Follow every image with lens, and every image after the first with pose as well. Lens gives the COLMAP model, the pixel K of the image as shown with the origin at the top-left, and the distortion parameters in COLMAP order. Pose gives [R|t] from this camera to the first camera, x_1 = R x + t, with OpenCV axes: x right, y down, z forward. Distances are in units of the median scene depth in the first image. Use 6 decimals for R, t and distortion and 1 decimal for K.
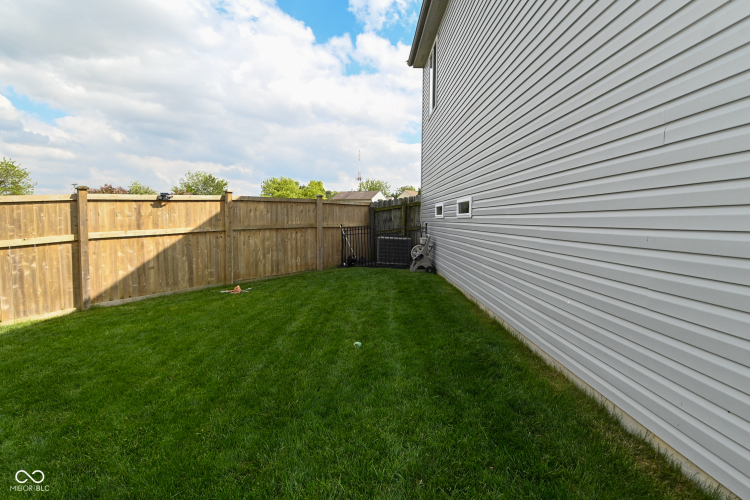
lens RADIAL K [[393.1, 0, 377.5], [0, 393.1, 240.7], [0, 0, 1]] dist [0.000952, -0.021313]
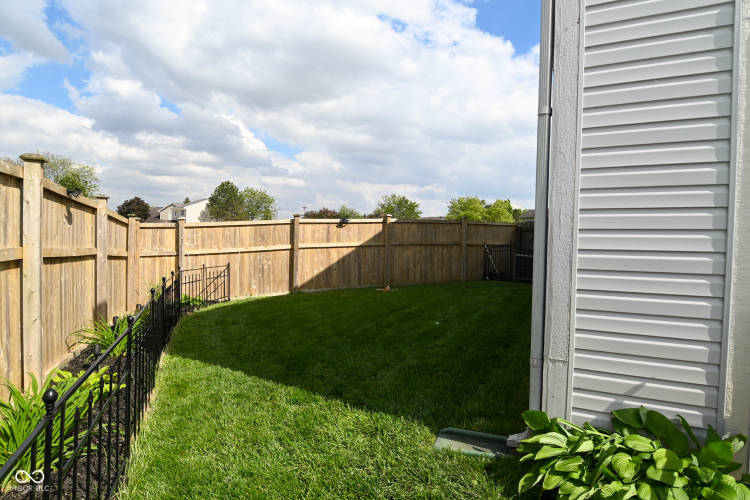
lens RADIAL K [[400.5, 0, 375.2], [0, 400.5, 244.8], [0, 0, 1]] dist [0.018292, -0.027709]
pose [[0.885377, 0.022486, -0.464330, 0.212212], [-0.039894, 0.998820, -0.027700, 0.012396], [0.463160, 0.043049, 0.885229, -0.212561]]
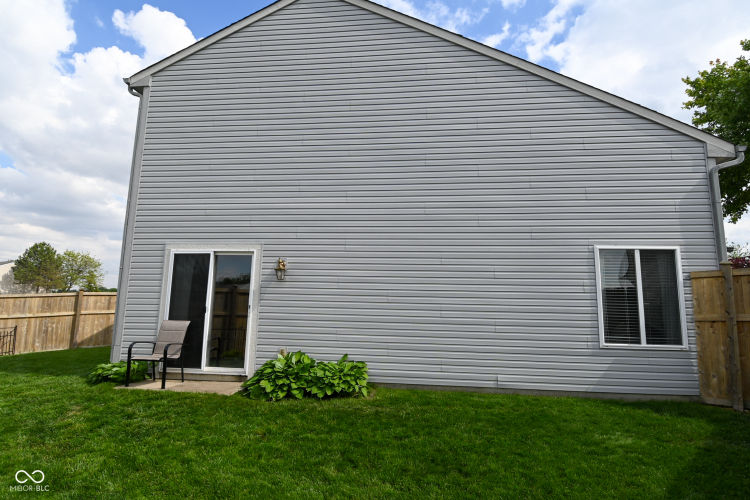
lens RADIAL K [[400.5, 0, 375.2], [0, 400.5, 244.8], [0, 0, 1]] dist [0.018292, -0.027709]
pose [[0.989862, -0.011011, -0.141604, 0.878880], [-0.018246, 0.978872, -0.203661, 0.032687], [0.140855, 0.204180, 0.968747, -0.725985]]
